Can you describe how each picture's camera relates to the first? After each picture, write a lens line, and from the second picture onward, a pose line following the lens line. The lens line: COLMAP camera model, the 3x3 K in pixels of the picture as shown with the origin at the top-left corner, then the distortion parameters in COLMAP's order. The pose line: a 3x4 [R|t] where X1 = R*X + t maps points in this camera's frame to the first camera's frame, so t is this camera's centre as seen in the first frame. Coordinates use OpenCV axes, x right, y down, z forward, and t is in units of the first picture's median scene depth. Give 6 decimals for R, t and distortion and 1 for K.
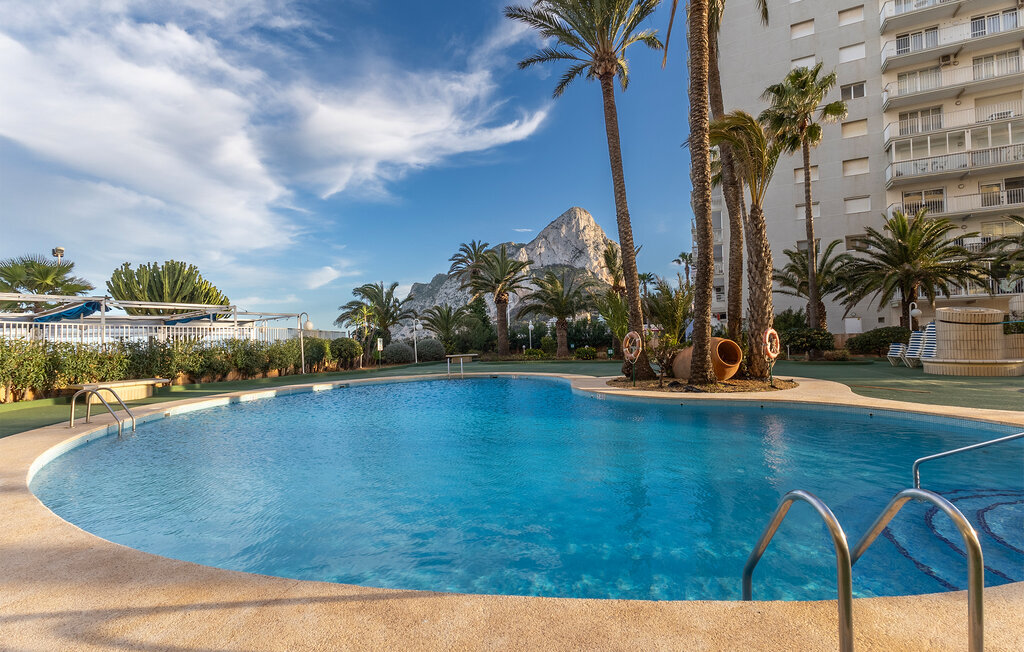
lens RADIAL K [[451.2, 0, 509.0], [0, 451.2, 325.1], [0, 0, 1]] dist [0.002622, 0.000401]
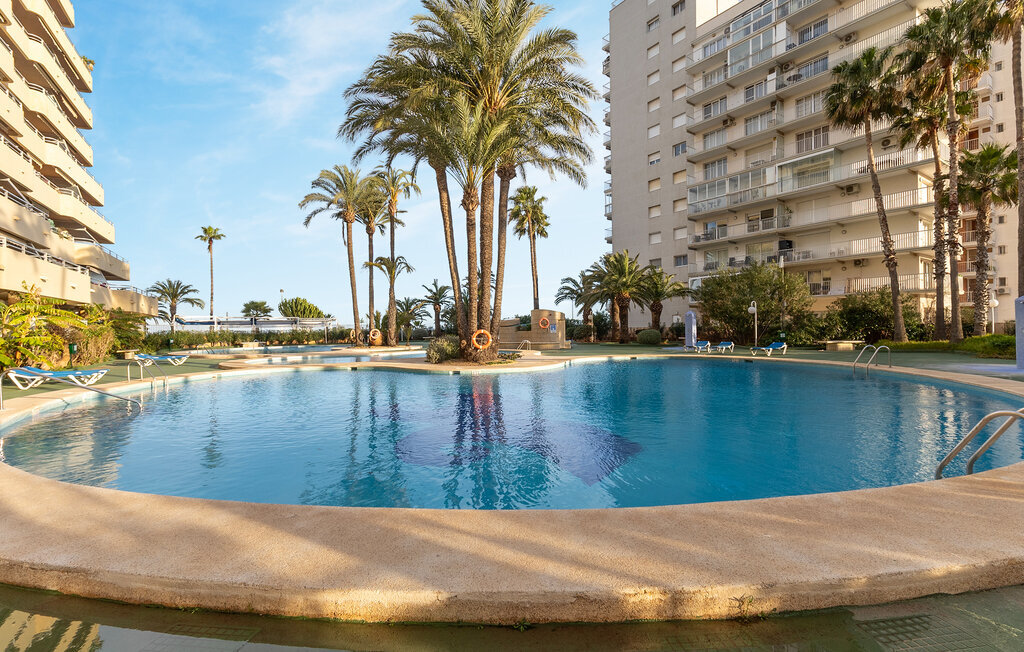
lens RADIAL K [[474.1, 0, 512.3], [0, 474.1, 323.3], [0, 0, 1]] dist [0.018416, -0.005435]
pose [[0.872880, 0.009690, -0.487838, 1.105455], [0.002408, 0.999705, 0.024166, -0.031551], [0.487928, -0.022269, 0.872599, -0.547038]]
